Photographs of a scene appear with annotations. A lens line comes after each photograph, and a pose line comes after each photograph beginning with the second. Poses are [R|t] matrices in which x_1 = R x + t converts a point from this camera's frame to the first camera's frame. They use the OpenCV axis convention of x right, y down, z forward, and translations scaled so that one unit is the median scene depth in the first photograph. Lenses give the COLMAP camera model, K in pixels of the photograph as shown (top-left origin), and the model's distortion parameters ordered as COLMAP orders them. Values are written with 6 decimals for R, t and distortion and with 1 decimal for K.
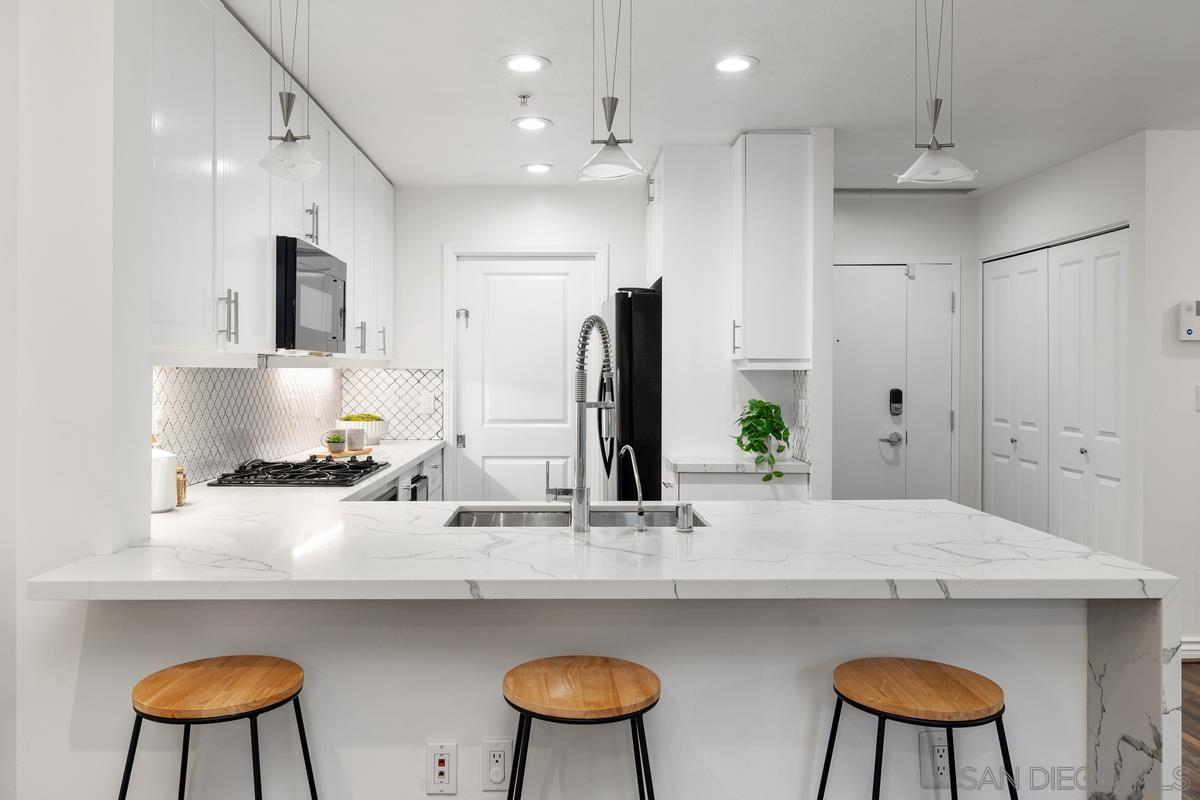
lens RADIAL K [[880.9, 0, 545.7], [0, 880.9, 379.2], [0, 0, 1]] dist [-0.000526, -0.002059]
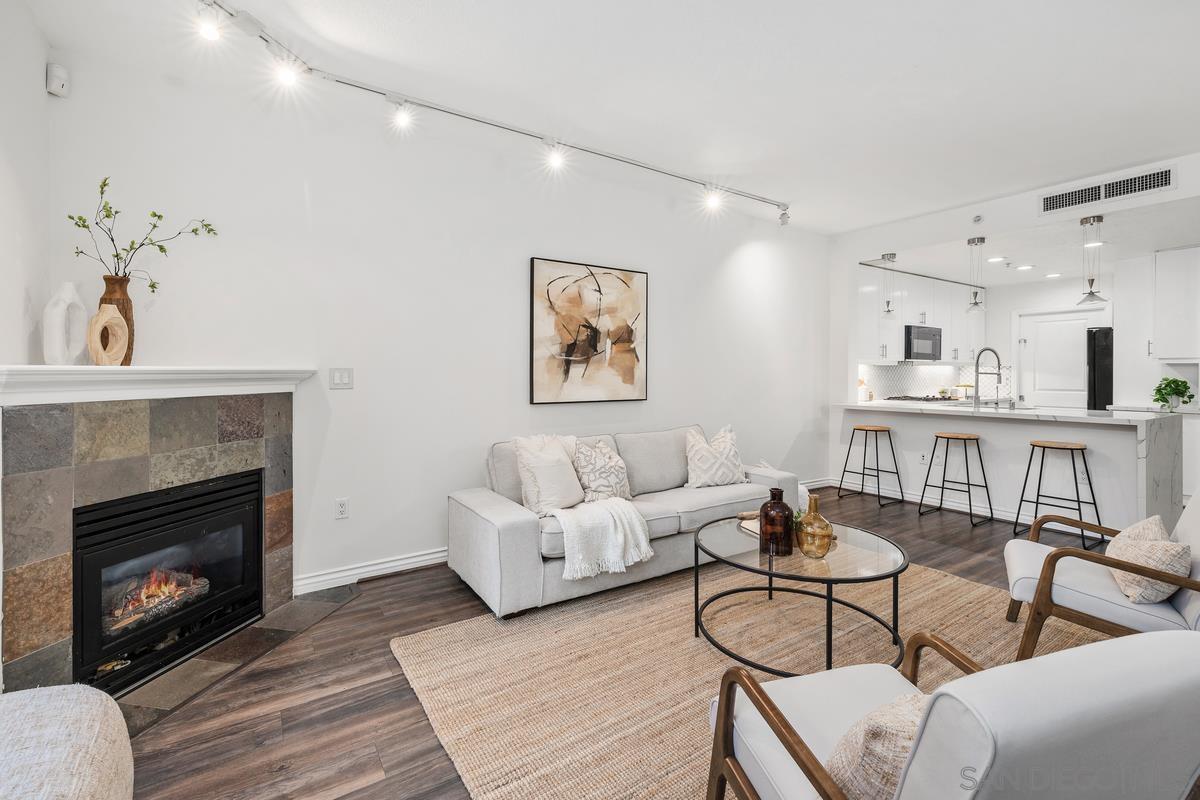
lens RADIAL K [[522.3, 0, 587.6], [0, 522.3, 377.7], [0, 0, 1]] dist [-0.000184, -0.000576]
pose [[0.547427, 0.005095, -0.836838, 0.412053], [-0.006422, 0.999978, 0.001888, 0.023436], [0.836829, 0.004340, 0.547448, -0.646489]]
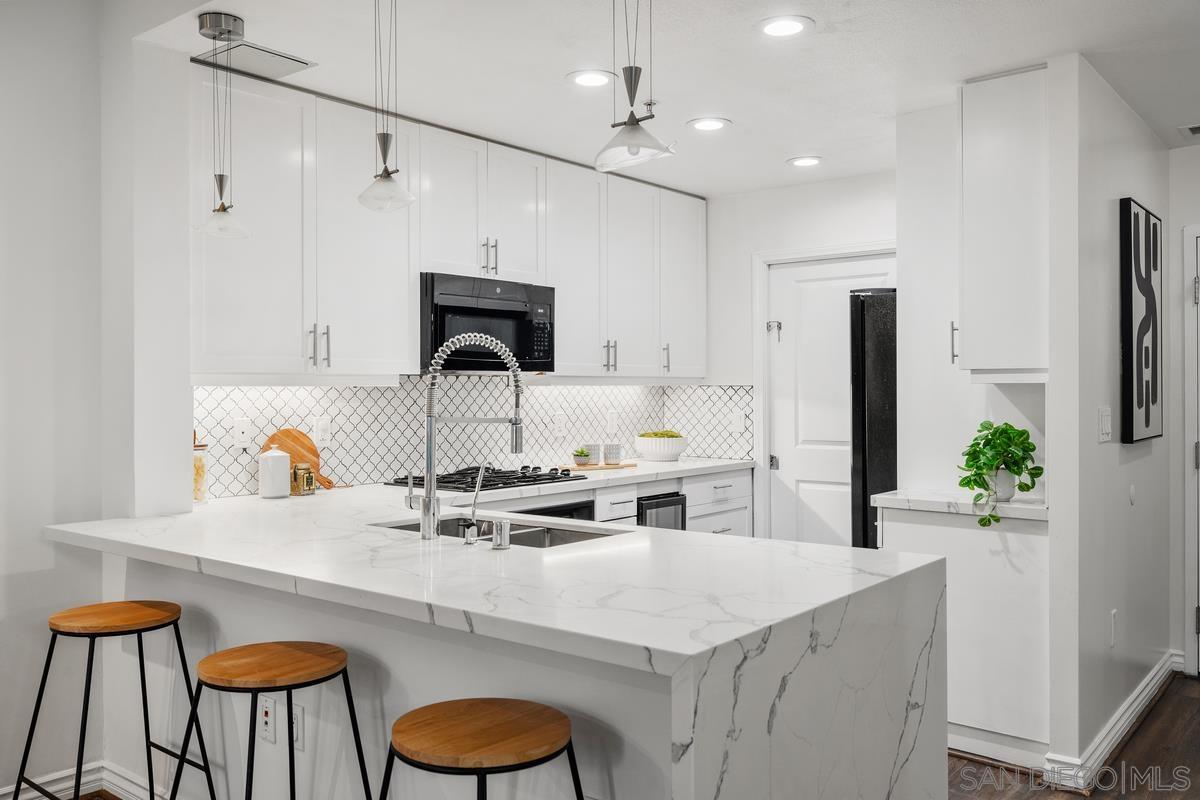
lens RADIAL K [[943.6, 0, 594.7], [0, 943.6, 394.0], [0, 0, 1]] dist [-0.002053, 0.002442]
pose [[0.777972, -0.002541, -0.628294, 0.389732], [0.000686, 0.999995, -0.003196, 0.000941], [0.628299, 0.002055, 0.777969, 0.103856]]
